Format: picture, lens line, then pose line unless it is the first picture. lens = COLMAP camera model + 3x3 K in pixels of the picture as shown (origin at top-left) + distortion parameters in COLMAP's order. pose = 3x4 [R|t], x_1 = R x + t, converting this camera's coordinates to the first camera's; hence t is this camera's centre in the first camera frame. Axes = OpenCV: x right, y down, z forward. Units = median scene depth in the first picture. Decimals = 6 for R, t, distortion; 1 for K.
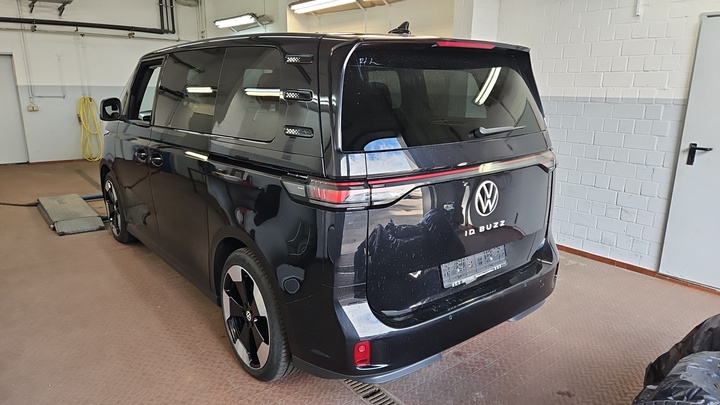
lens RADIAL K [[490.0, 0, 361.3], [0, 490.0, 201.4], [0, 0, 1]] dist [0.009797, 0.002452]
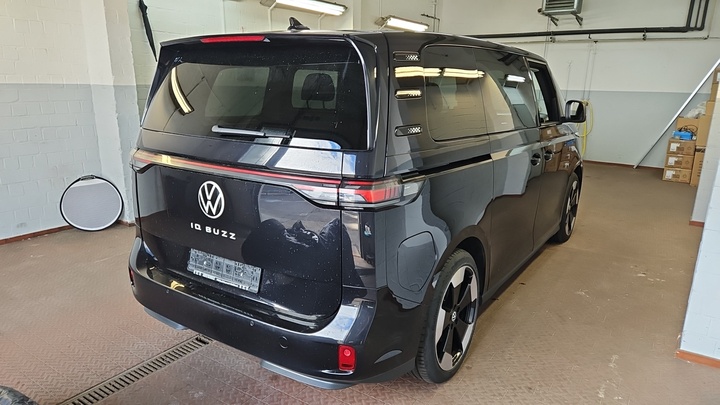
lens RADIAL K [[490.0, 0, 360.5], [0, 490.0, 205.1], [0, 0, 1]] dist [0.009797, 0.002452]
pose [[0.301297, 0.233056, -0.924611, 1.185352], [-0.240263, 0.956940, 0.162912, -0.213904], [0.922764, 0.173065, 0.344318, 0.907714]]
